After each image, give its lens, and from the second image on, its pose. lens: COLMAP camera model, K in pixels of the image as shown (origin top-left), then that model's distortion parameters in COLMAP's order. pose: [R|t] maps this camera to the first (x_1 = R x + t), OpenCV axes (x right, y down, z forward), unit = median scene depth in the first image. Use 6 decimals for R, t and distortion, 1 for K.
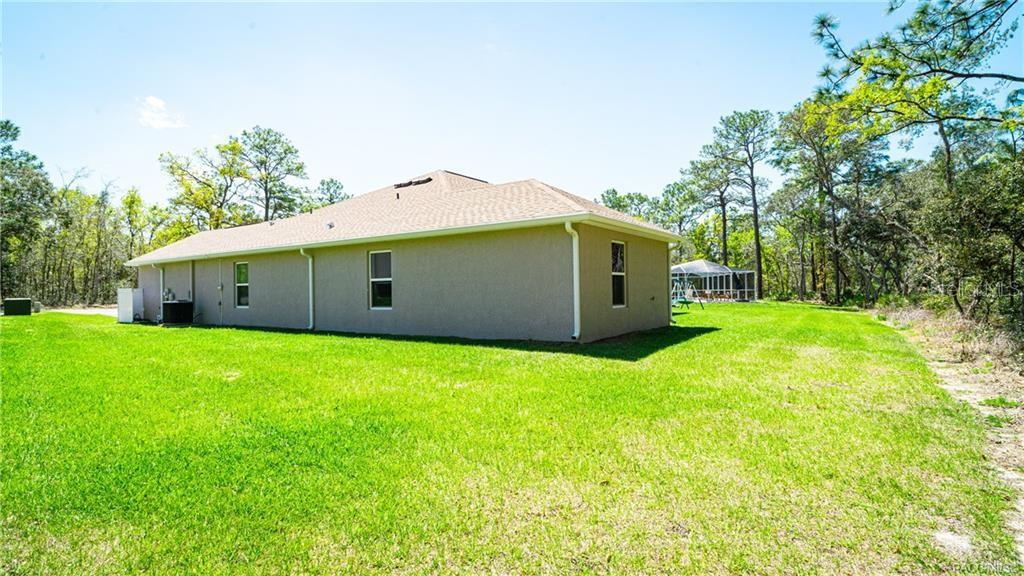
lens RADIAL K [[524.6, 0, 511.1], [0, 524.6, 295.8], [0, 0, 1]] dist [0.001320, 0.016076]
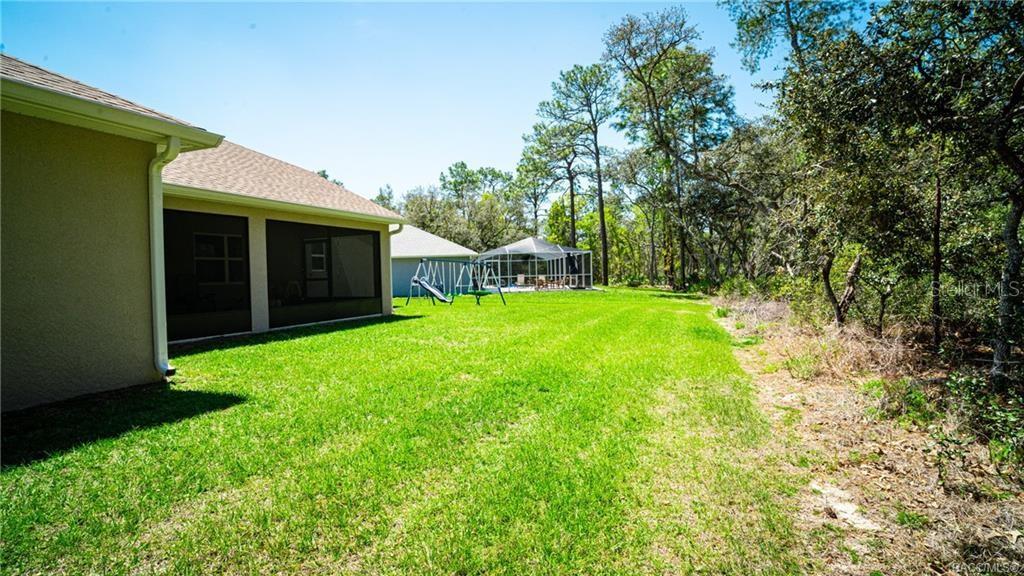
lens RADIAL K [[524.6, 0, 511.1], [0, 524.6, 295.8], [0, 0, 1]] dist [0.001320, 0.016076]
pose [[0.977466, -0.020392, 0.210105, 0.137522], [0.015030, 0.999520, 0.027086, -0.001540], [-0.210557, -0.023318, 0.977303, 0.183460]]
